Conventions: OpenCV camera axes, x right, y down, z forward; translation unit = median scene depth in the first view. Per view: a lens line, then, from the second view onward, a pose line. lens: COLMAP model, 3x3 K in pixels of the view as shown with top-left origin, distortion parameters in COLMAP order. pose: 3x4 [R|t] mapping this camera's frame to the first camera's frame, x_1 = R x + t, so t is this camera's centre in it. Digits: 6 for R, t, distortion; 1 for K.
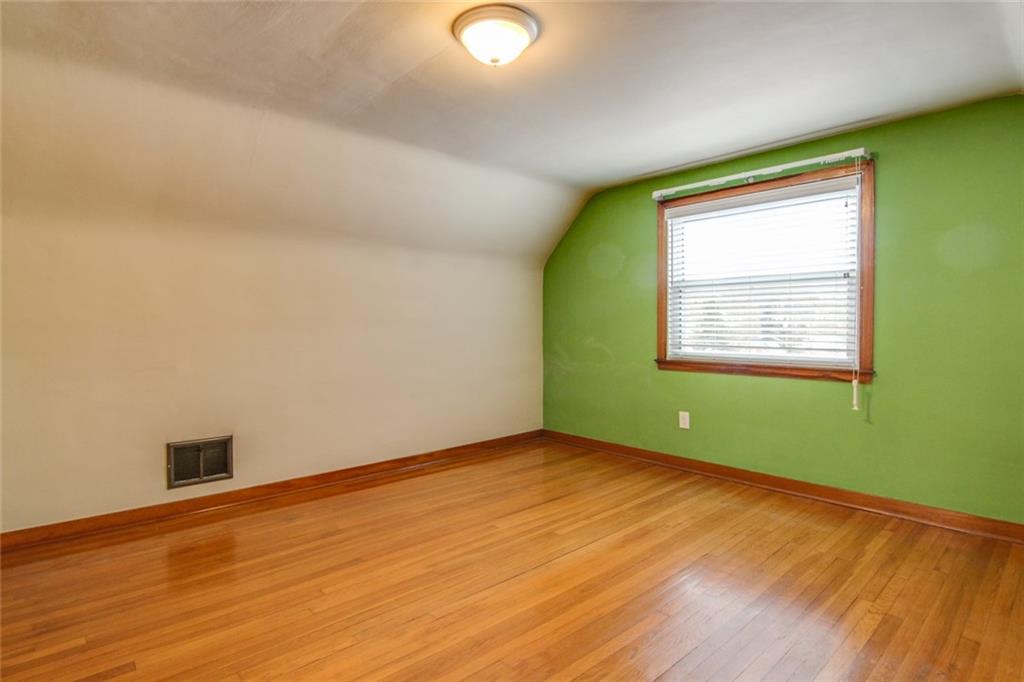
lens RADIAL K [[523.3, 0, 509.2], [0, 523.3, 337.9], [0, 0, 1]] dist [-0.000361, -0.012781]
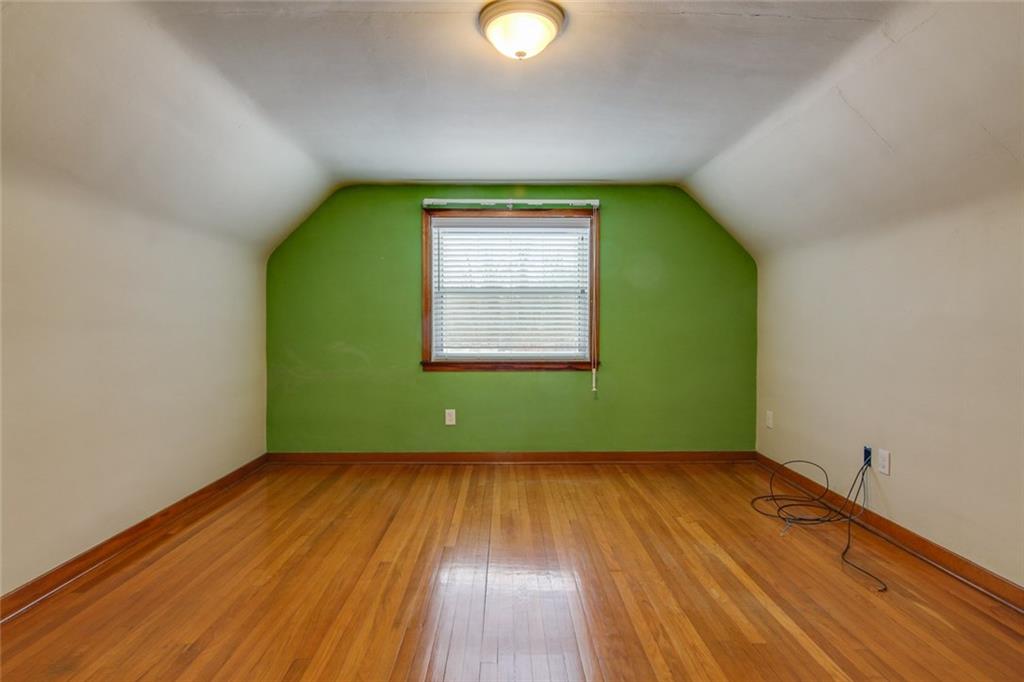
lens RADIAL K [[516.9, 0, 508.5], [0, 516.9, 335.9], [0, 0, 1]] dist [0.002376, -0.022961]
pose [[0.665741, -0.006132, 0.746158, -0.446269], [0.018368, 0.999798, -0.008171, 0.002023], [-0.745957, 0.019145, 0.665719, 0.243777]]
